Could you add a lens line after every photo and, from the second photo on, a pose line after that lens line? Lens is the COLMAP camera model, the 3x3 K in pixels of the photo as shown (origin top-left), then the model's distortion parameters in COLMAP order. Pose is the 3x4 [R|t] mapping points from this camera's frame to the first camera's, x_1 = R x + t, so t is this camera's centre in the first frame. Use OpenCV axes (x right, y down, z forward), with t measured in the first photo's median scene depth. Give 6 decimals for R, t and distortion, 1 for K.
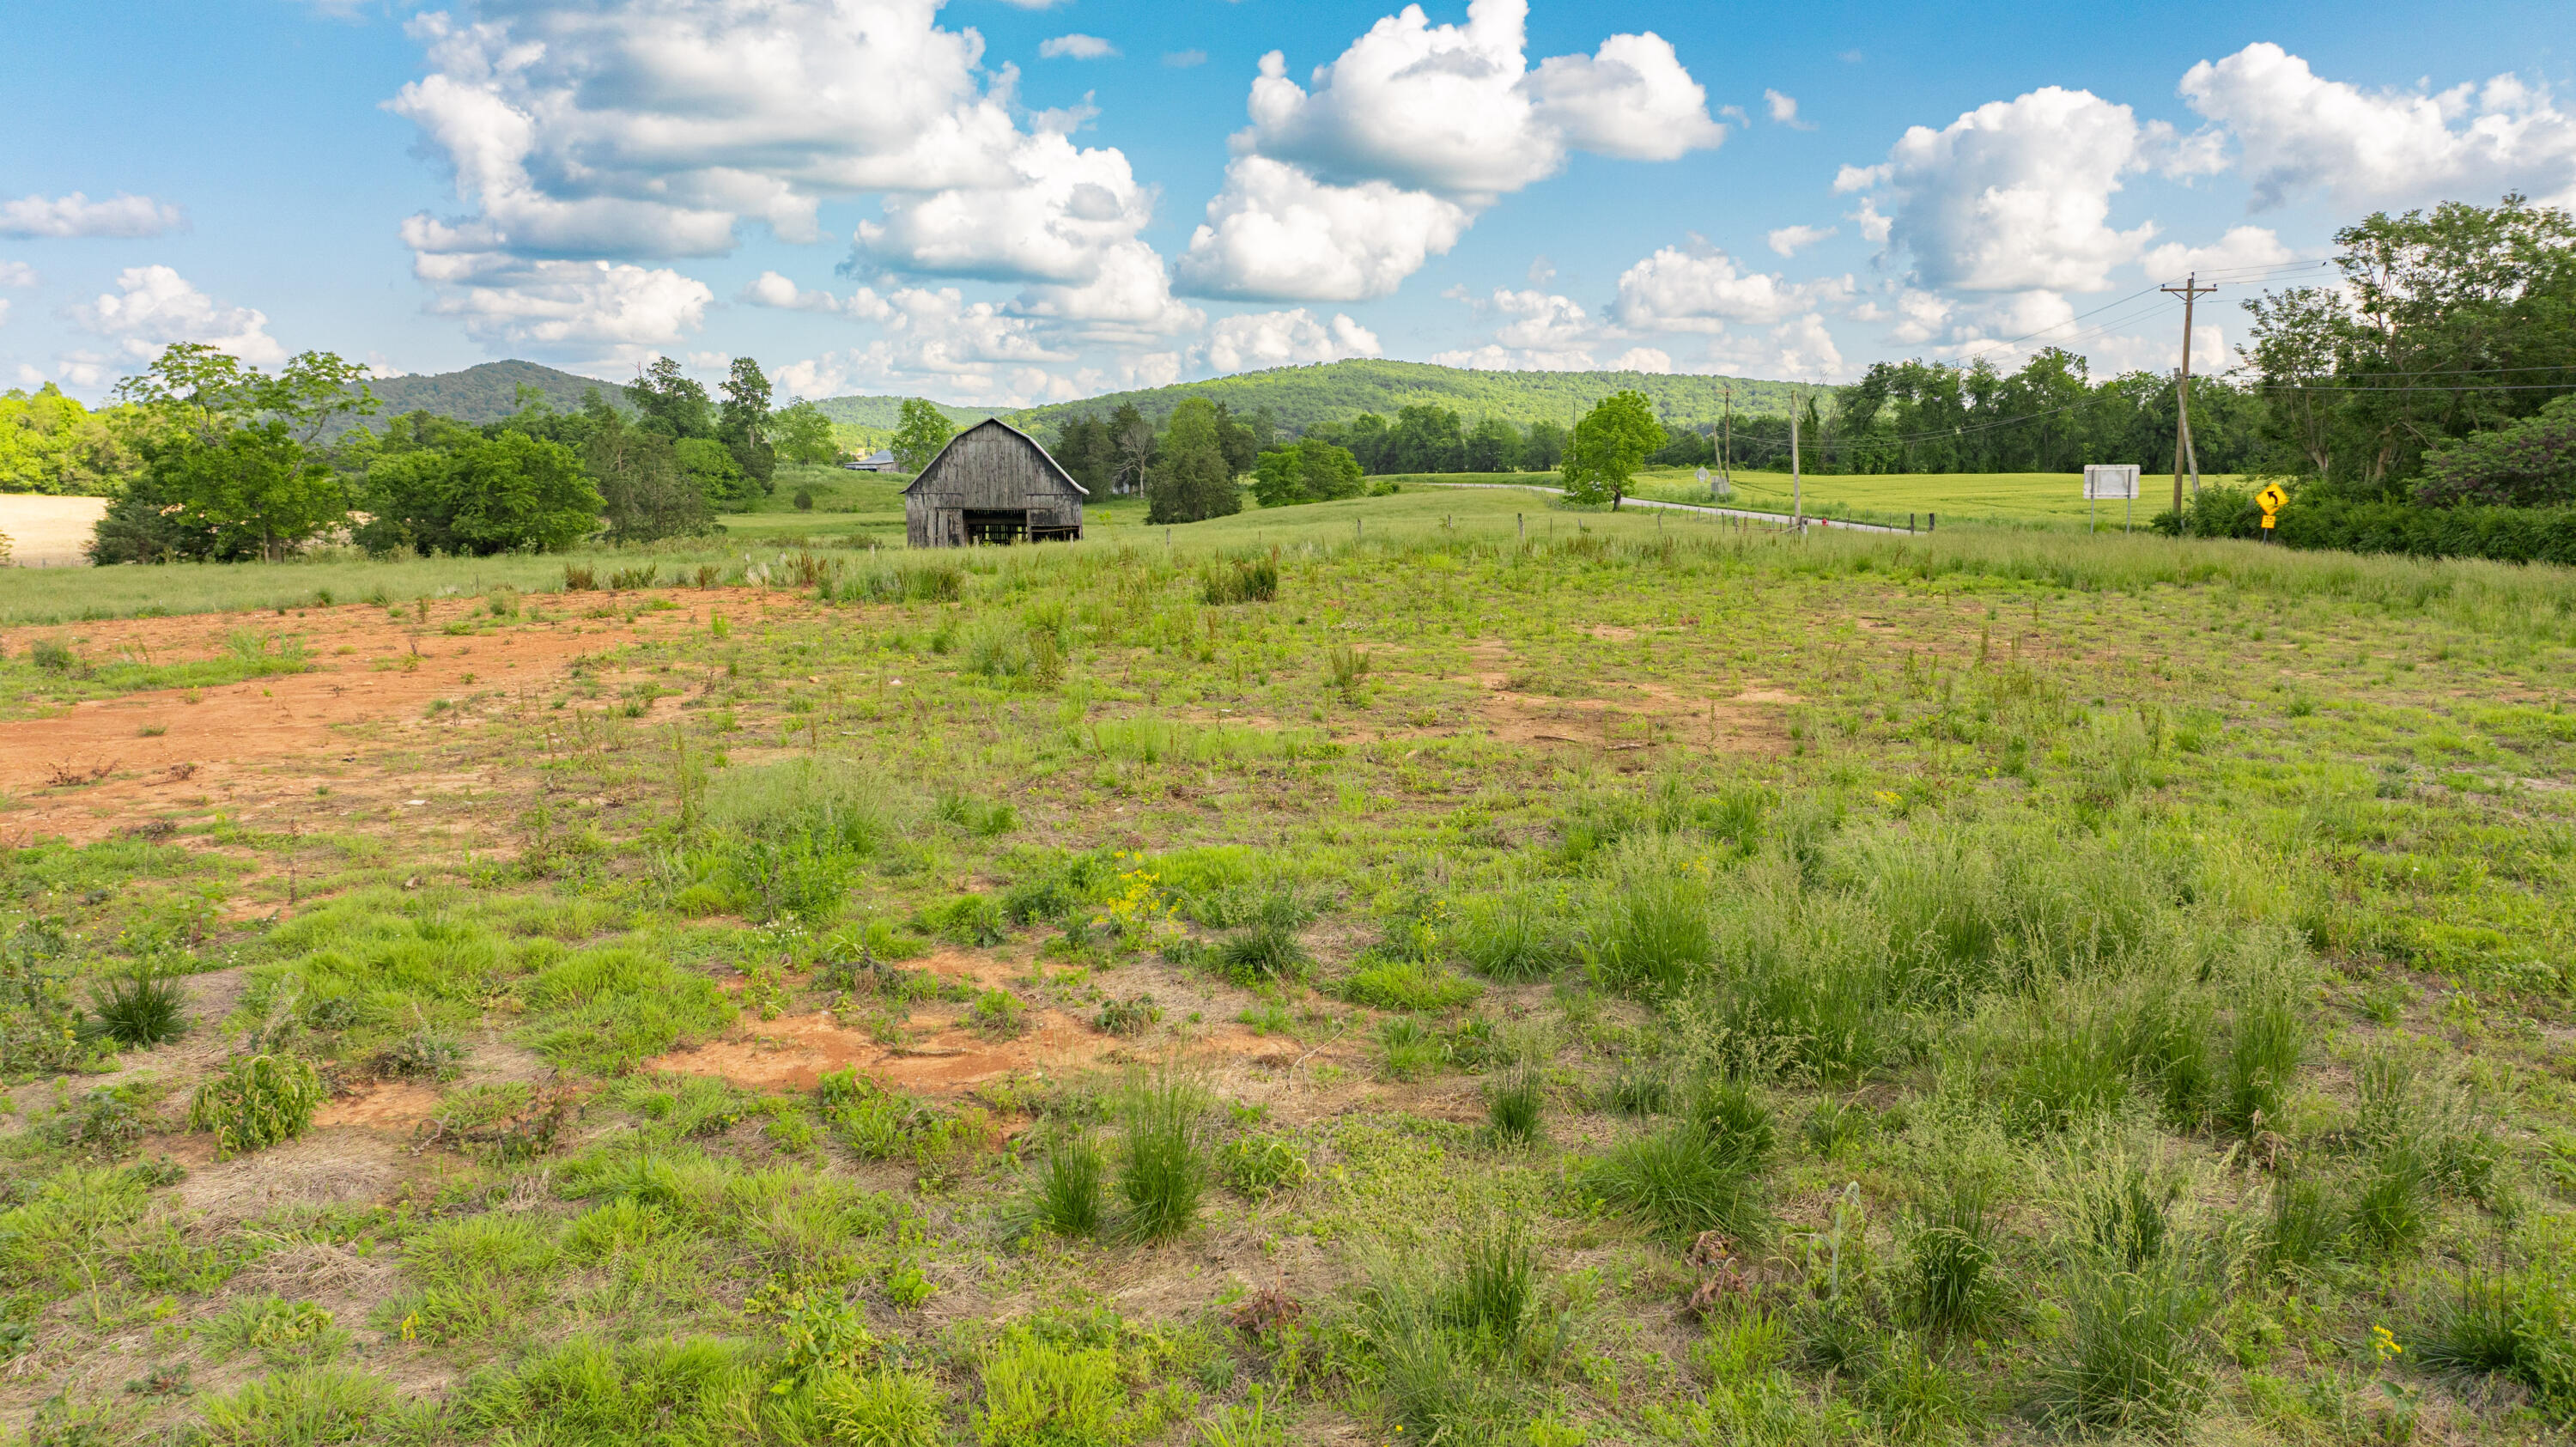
lens RADIAL K [[1829.5, 0, 1288.0], [0, 1829.5, 723.5], [0, 0, 1]] dist [-0.048193, 0.078411]
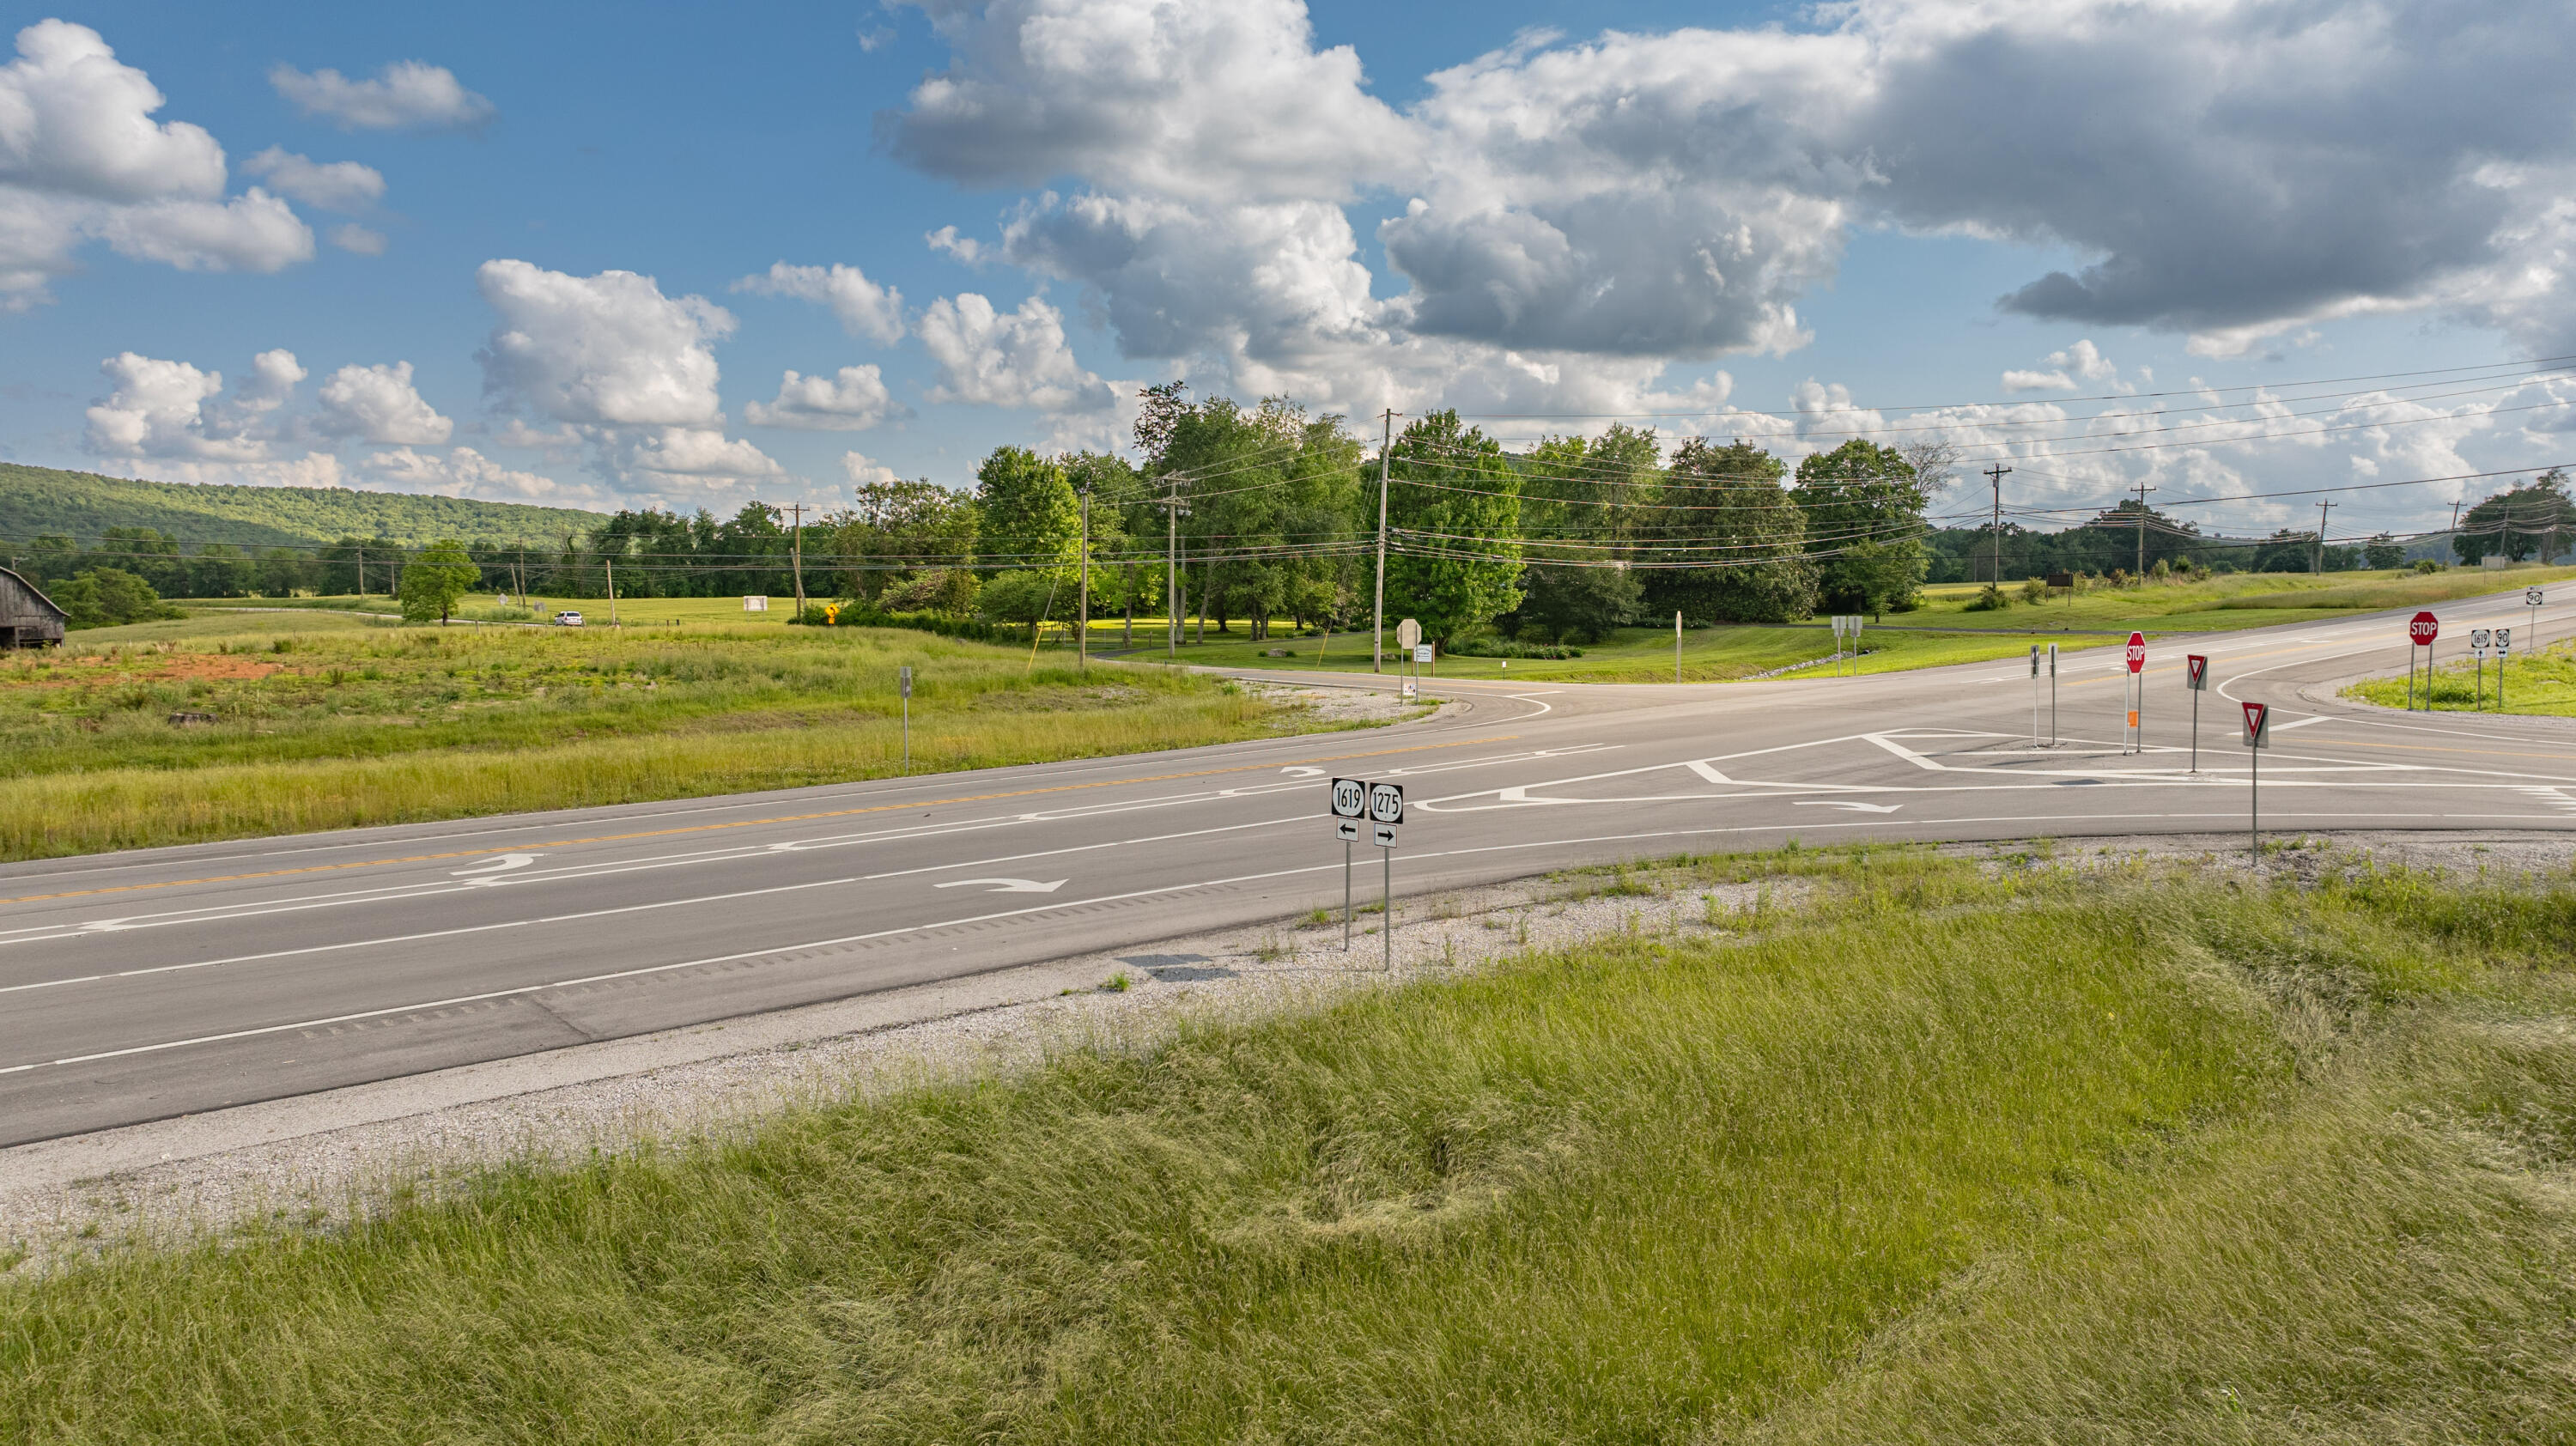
lens RADIAL K [[1829.4, 0, 1288.0], [0, 1829.4, 723.0], [0, 0, 1]] dist [-0.048193, 0.078411]
pose [[0.786507, -0.042957, 0.616086, -0.175968], [0.083904, 0.995761, -0.037684, 0.063398], [-0.611856, 0.081331, 0.786777, -0.479625]]
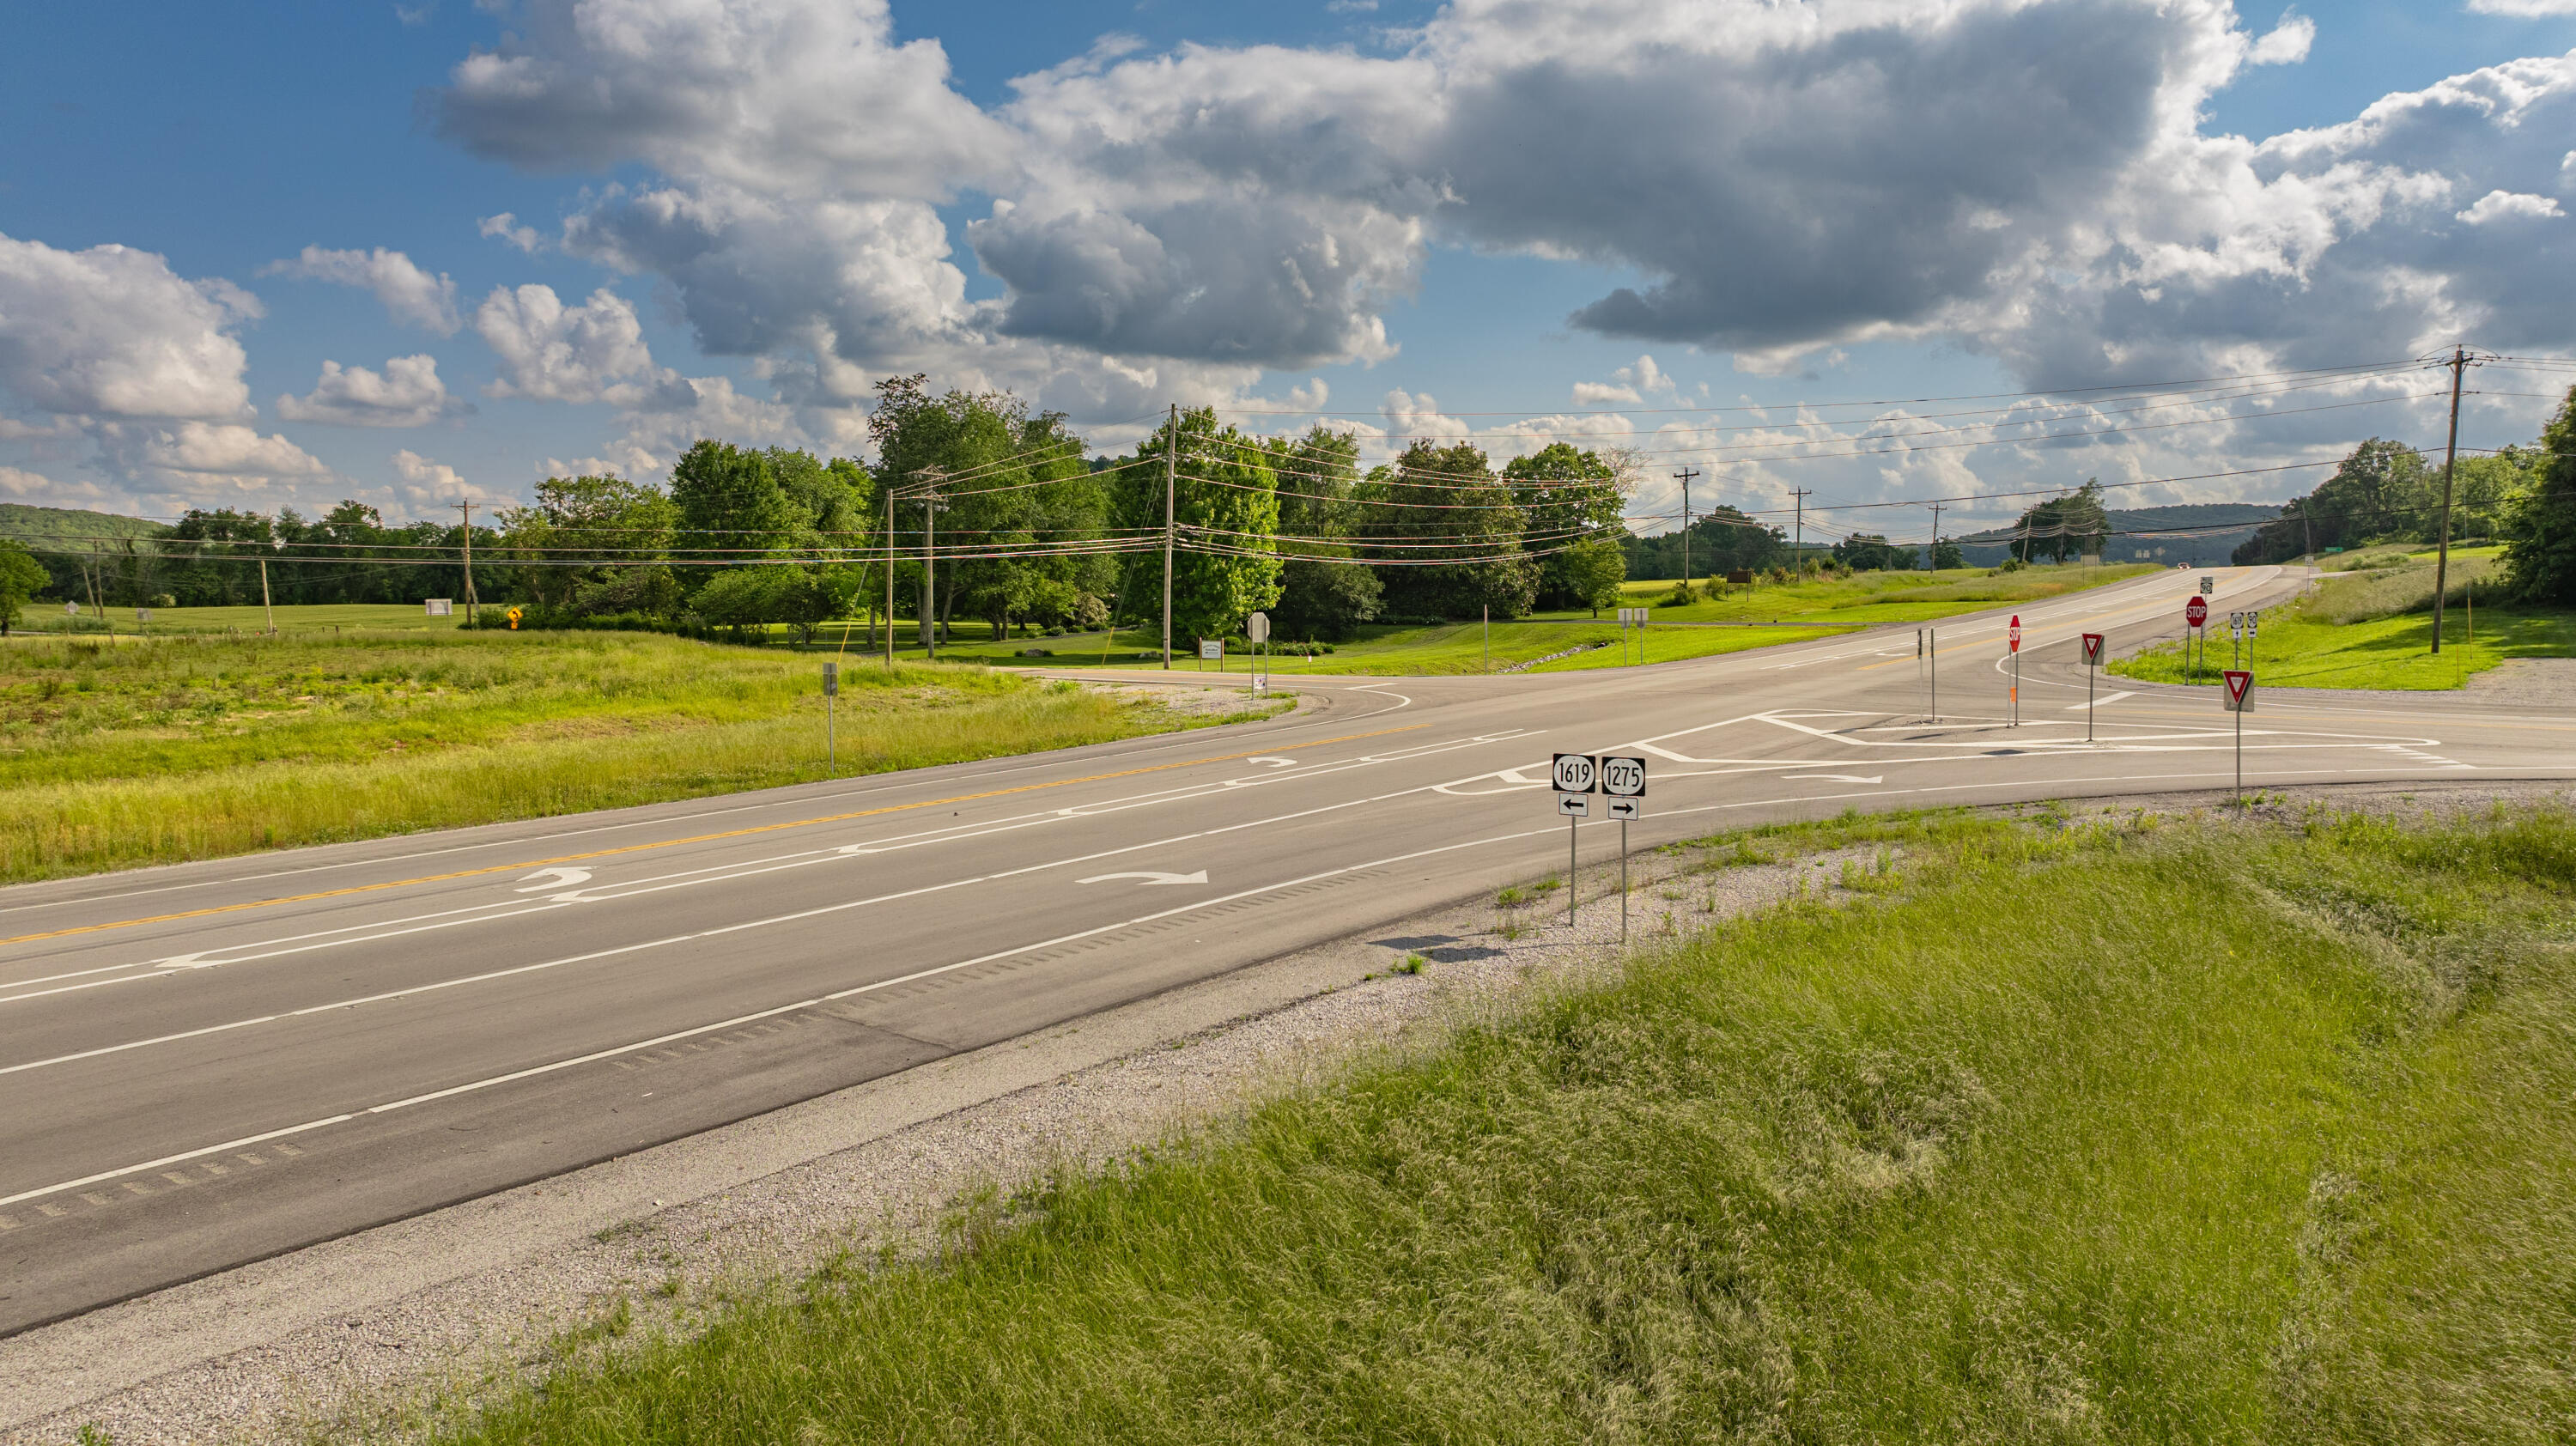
lens RADIAL K [[1823.9, 0, 1288.0], [0, 1823.9, 723.0], [0, 0, 1]] dist [-0.005757, -0.001906]
pose [[0.638427, -0.056020, 0.767641, -0.218156], [0.110671, 0.993665, -0.019527, 0.059815], [-0.761684, 0.097422, 0.640583, -0.433802]]
